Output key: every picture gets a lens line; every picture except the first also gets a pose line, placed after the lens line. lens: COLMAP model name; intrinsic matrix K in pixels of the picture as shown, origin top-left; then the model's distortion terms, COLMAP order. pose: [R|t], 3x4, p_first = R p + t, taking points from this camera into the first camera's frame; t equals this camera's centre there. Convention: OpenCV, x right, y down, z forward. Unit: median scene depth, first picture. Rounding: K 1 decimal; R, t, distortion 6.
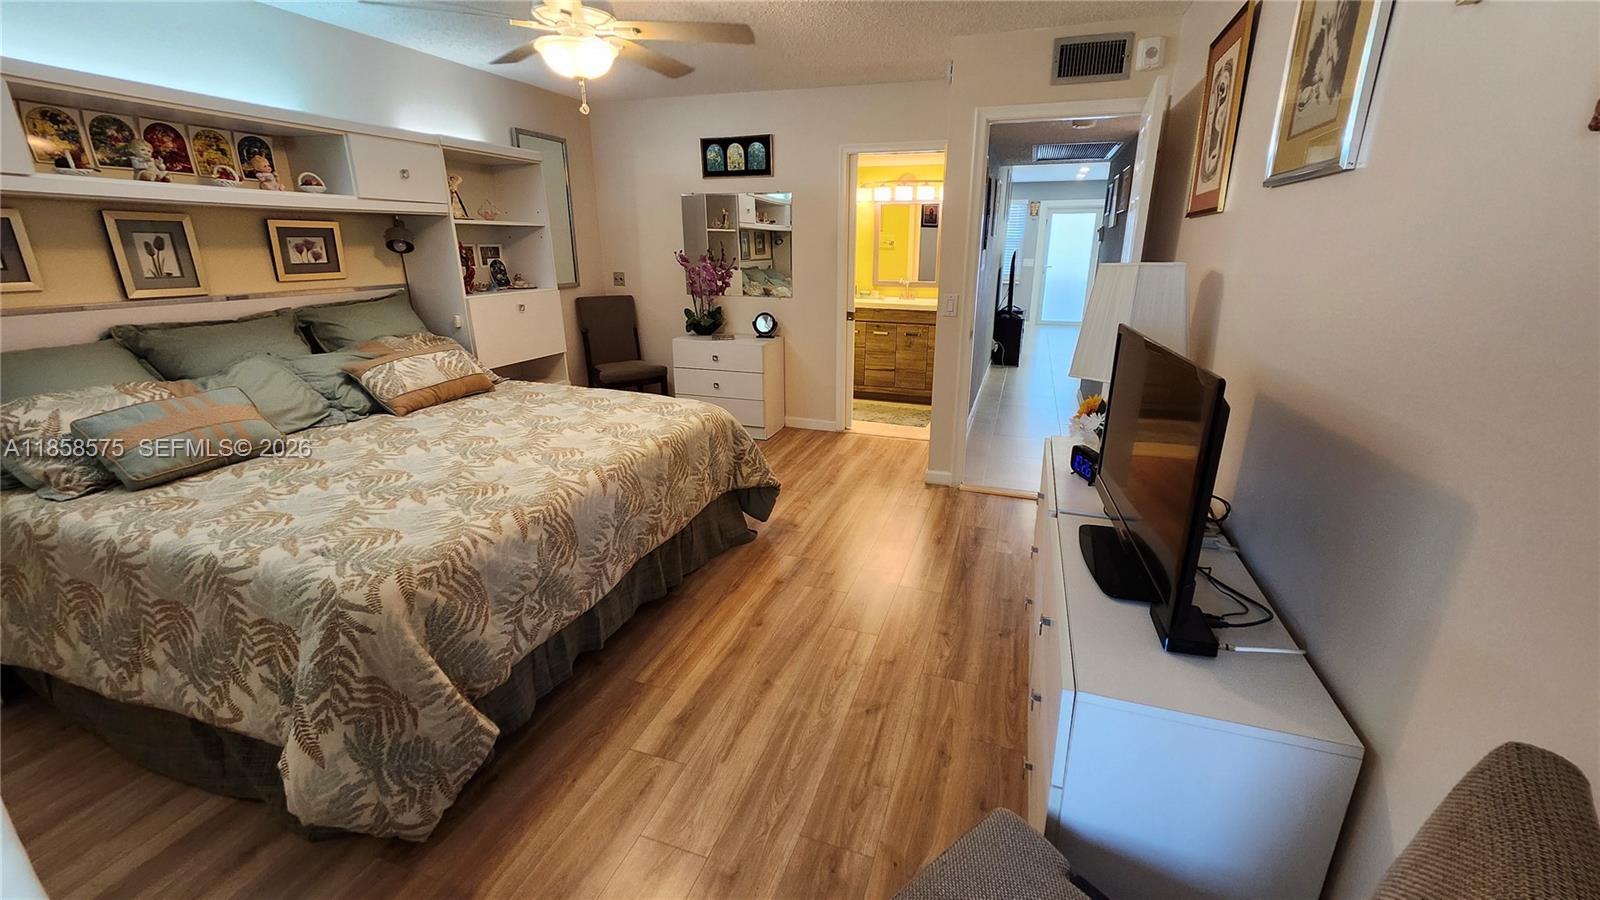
lens RADIAL K [[630.9, 0, 820.4], [0, 630.9, 427.7], [0, 0, 1]] dist [0.010264, -0.001726]
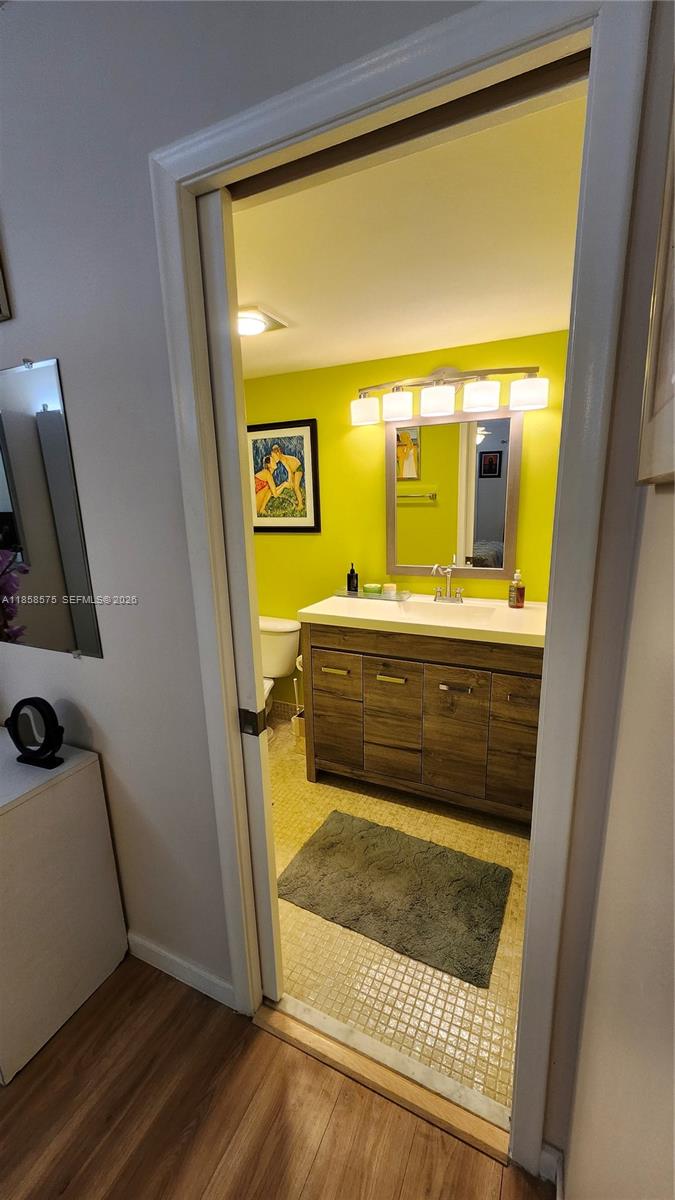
lens RADIAL K [[473.2, 0, 341.5], [0, 473.2, 608.8], [0, 0, 1]] dist [0.010264, -0.001726]
pose [[0.991433, -0.001543, -0.130604, 0.104438], [-0.005276, 0.998641, -0.051845, -0.183456], [0.130506, 0.052090, 0.990078, 0.619175]]
